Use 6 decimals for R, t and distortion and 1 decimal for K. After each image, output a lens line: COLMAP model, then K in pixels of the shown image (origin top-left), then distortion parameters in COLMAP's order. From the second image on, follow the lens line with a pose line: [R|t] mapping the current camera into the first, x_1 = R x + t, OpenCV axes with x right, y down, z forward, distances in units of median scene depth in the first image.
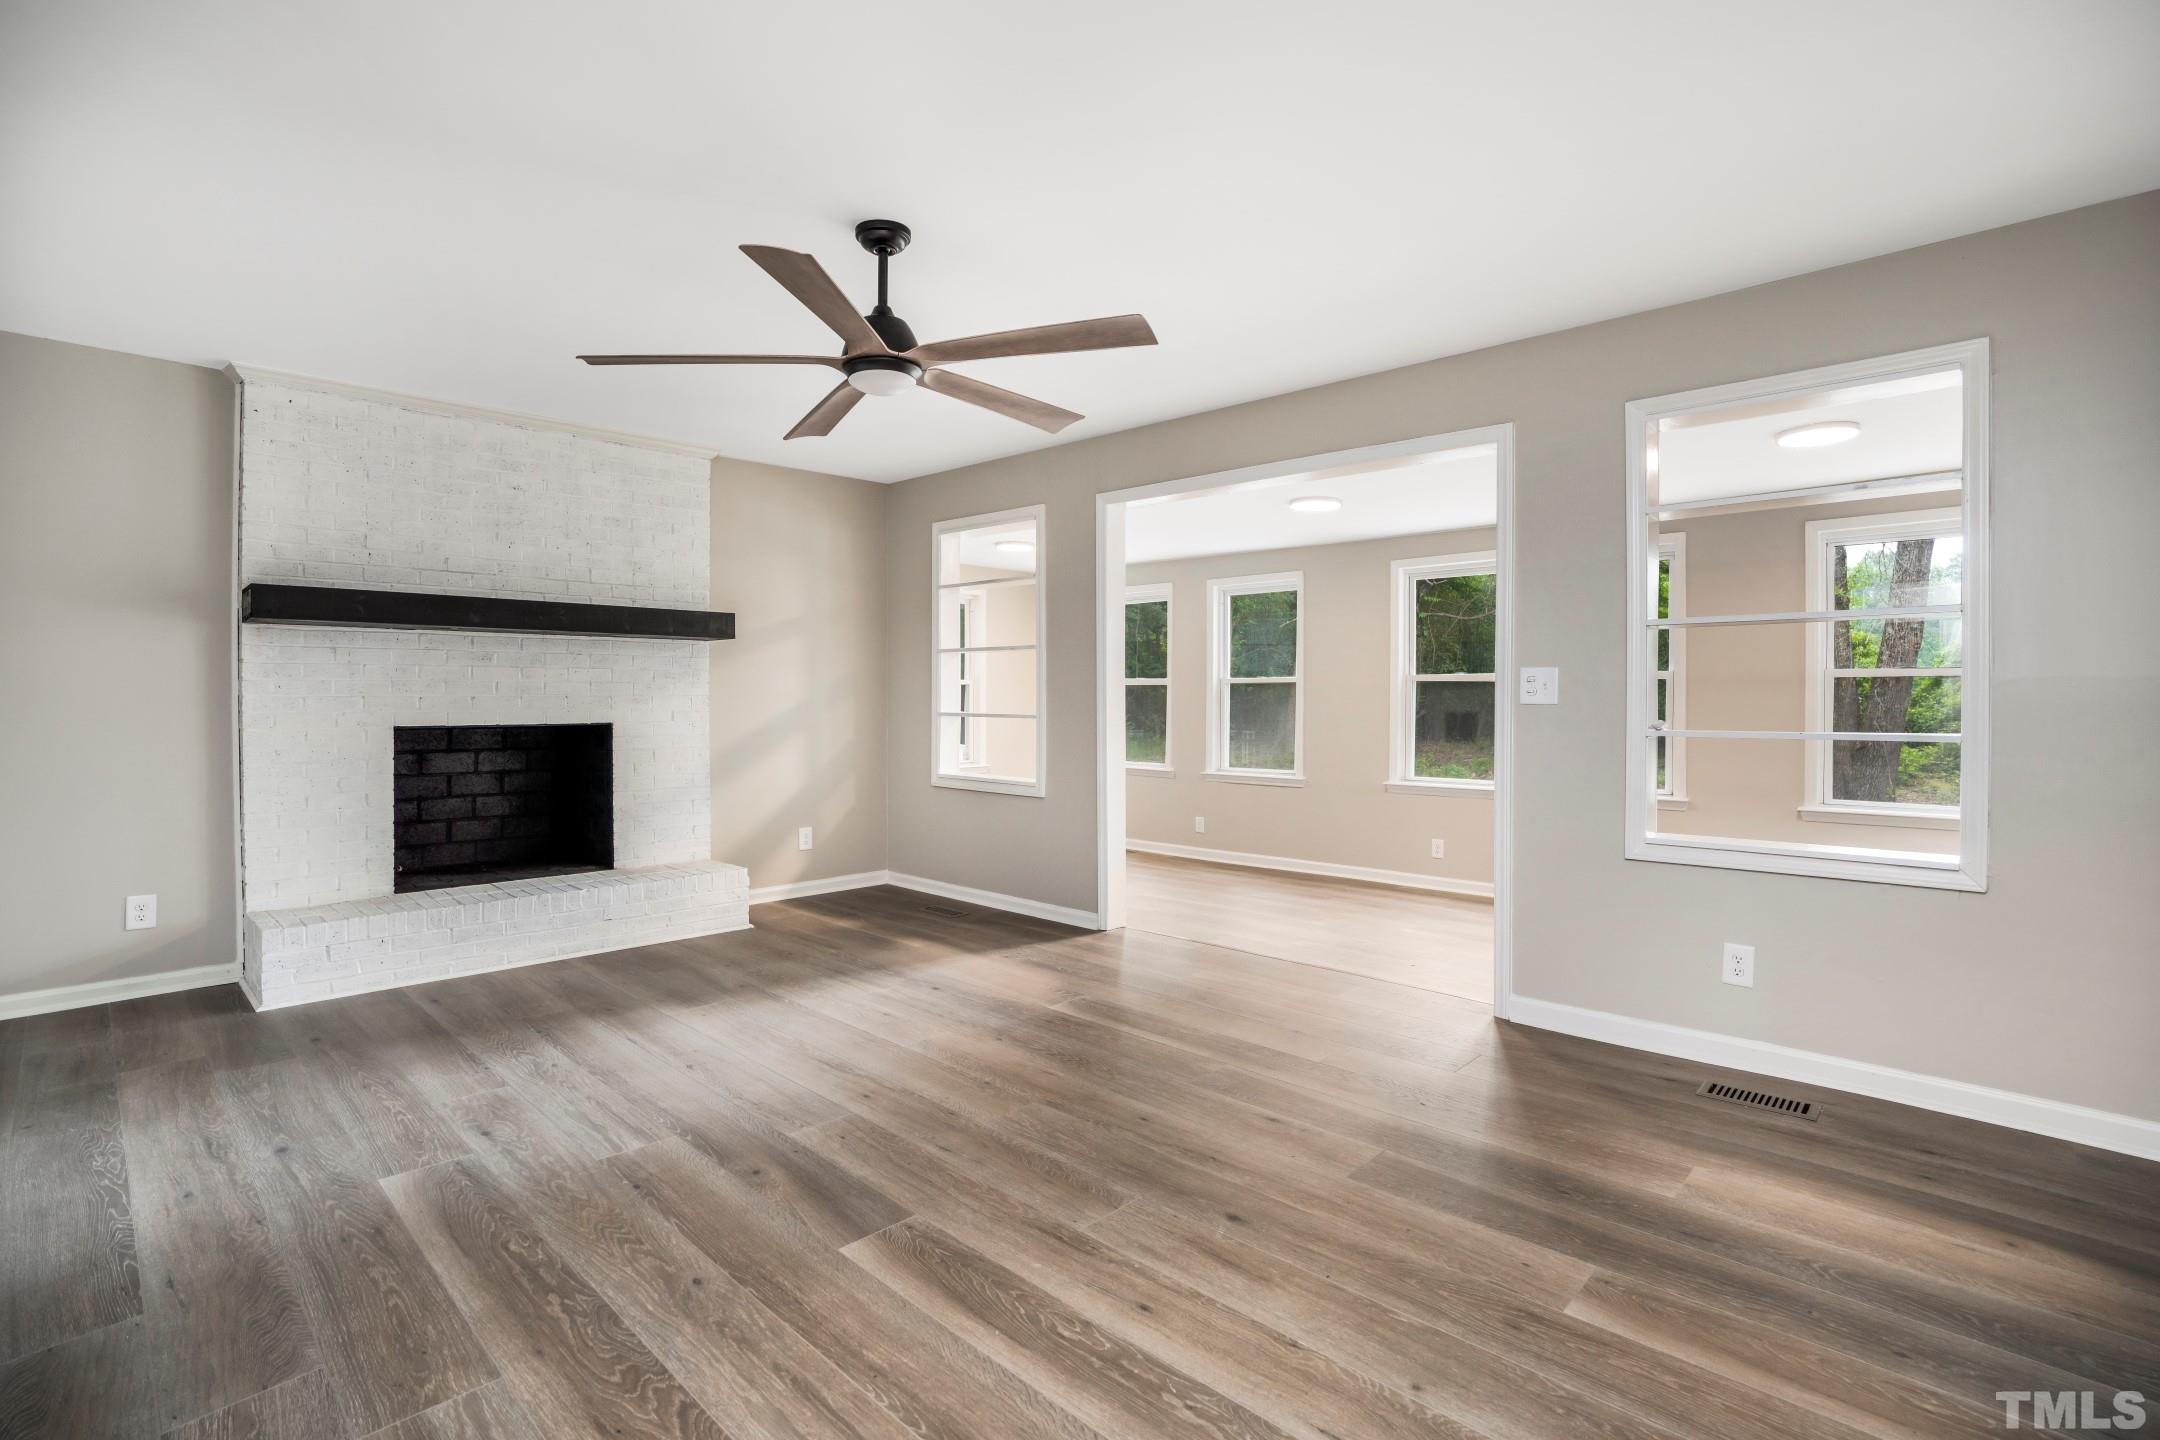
lens RADIAL K [[992.1, 0, 1092.3], [0, 992.1, 708.0], [0, 0, 1]] dist [-0.040620, 0.009663]
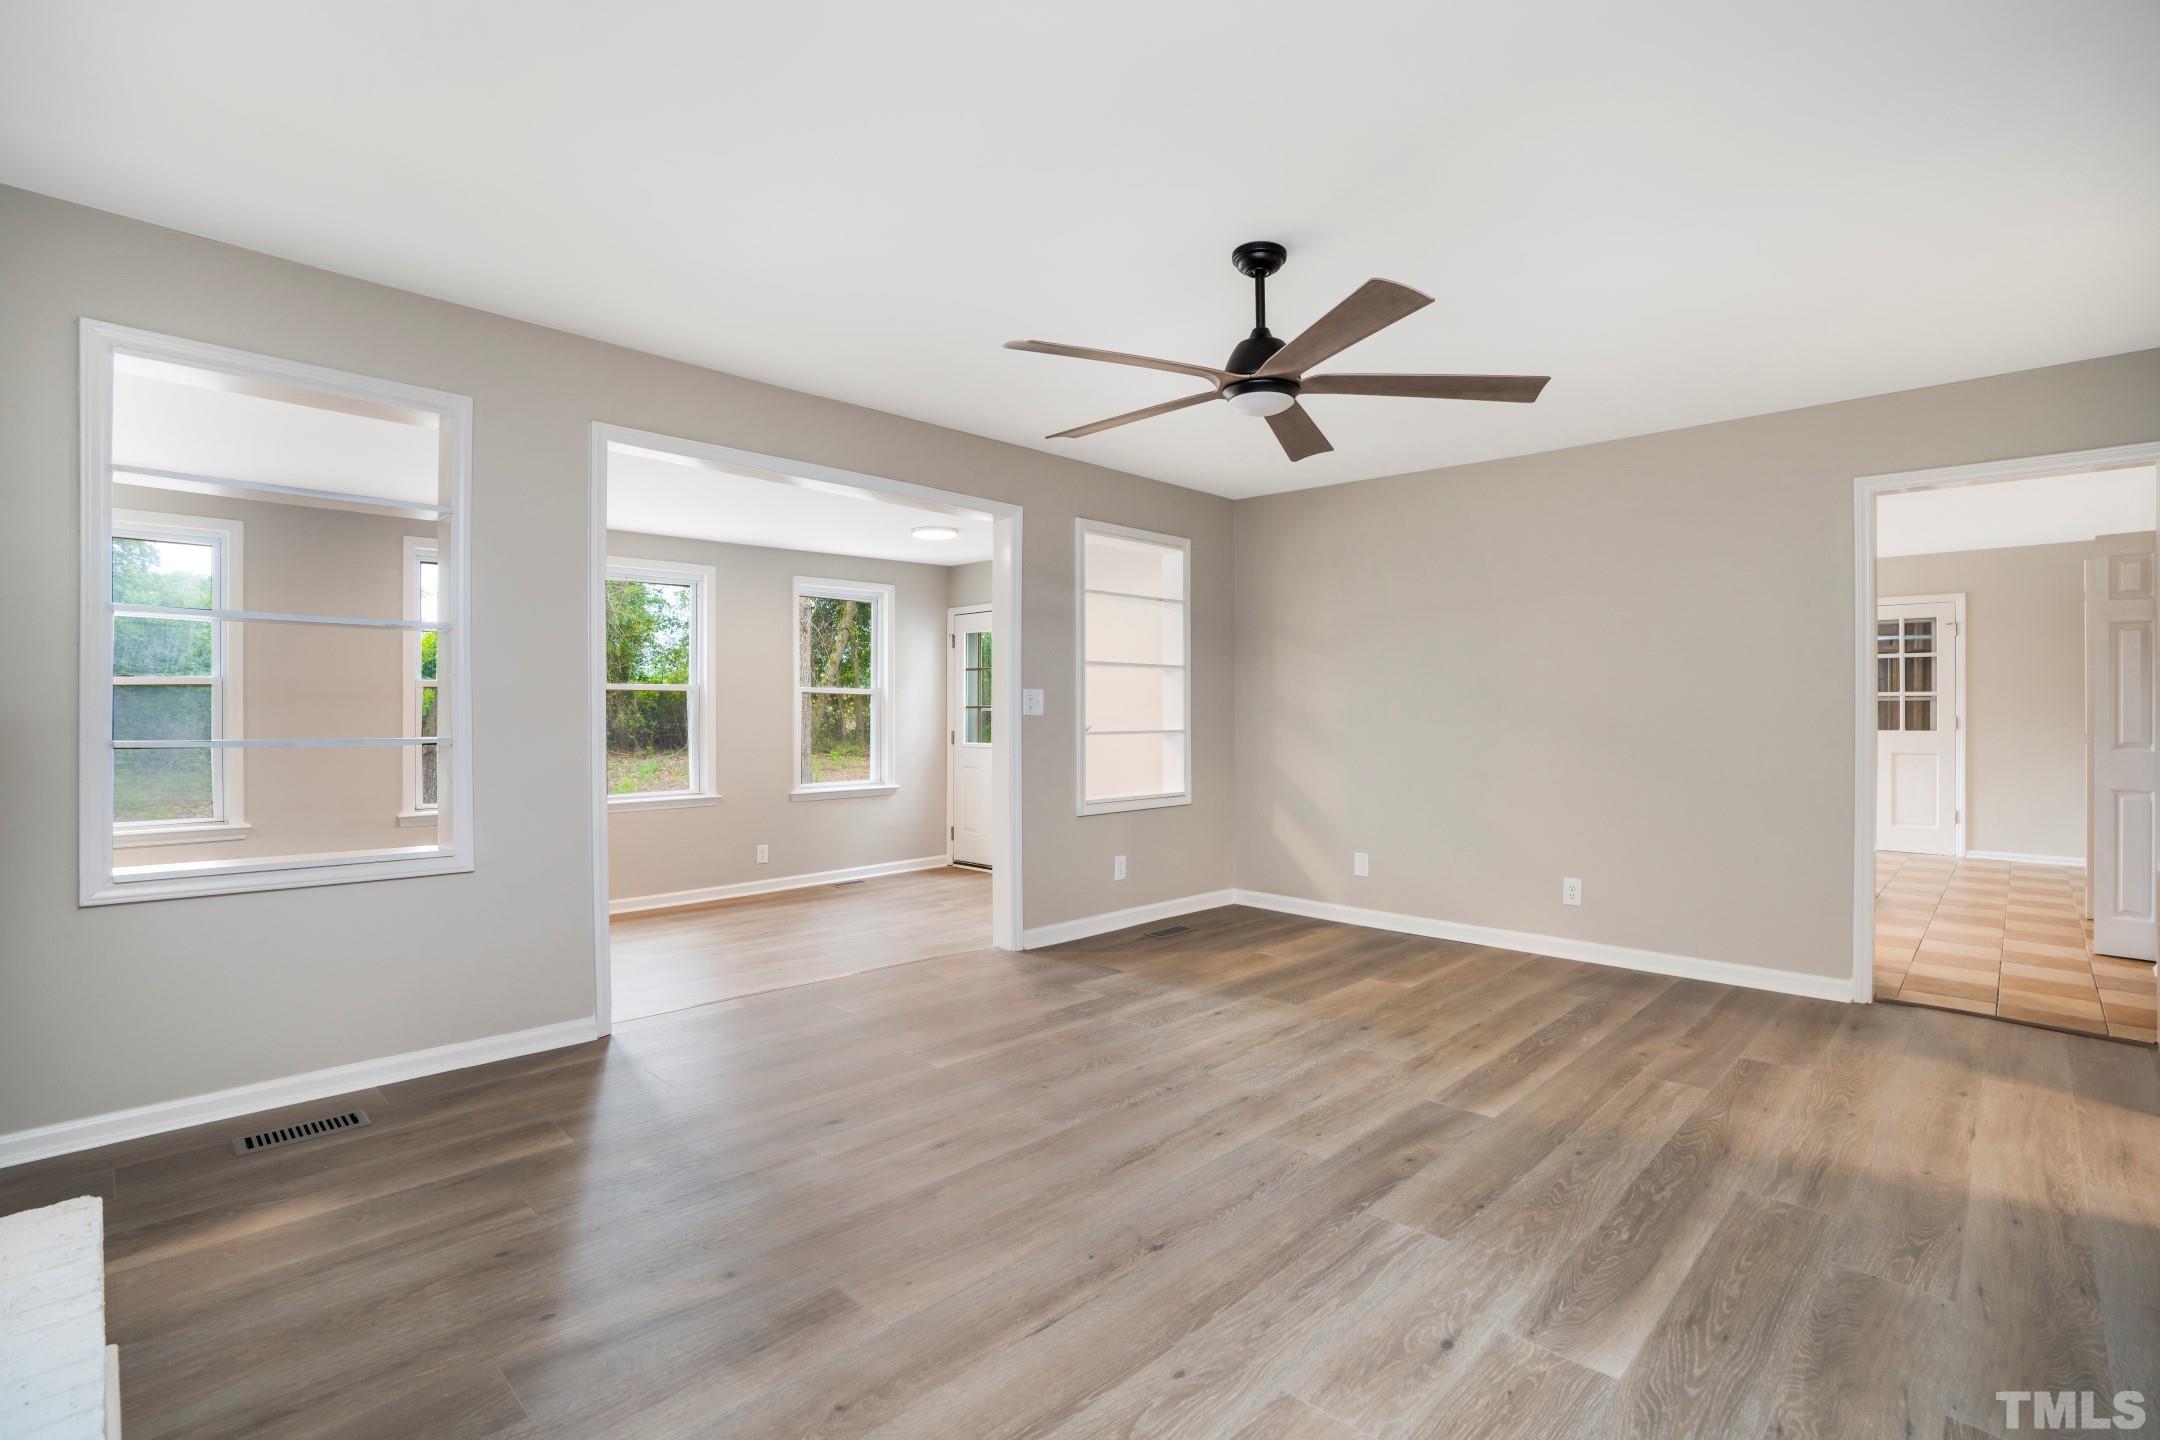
lens RADIAL K [[992.1, 0, 1095.7], [0, 992.1, 715.1], [0, 0, 1]] dist [-0.040620, 0.009663]
pose [[0.006031, -0.000608, 0.999982, -1.489130], [-0.002613, 0.999996, 0.000624, -0.010169], [-0.999978, -0.002617, 0.006030, 1.410304]]
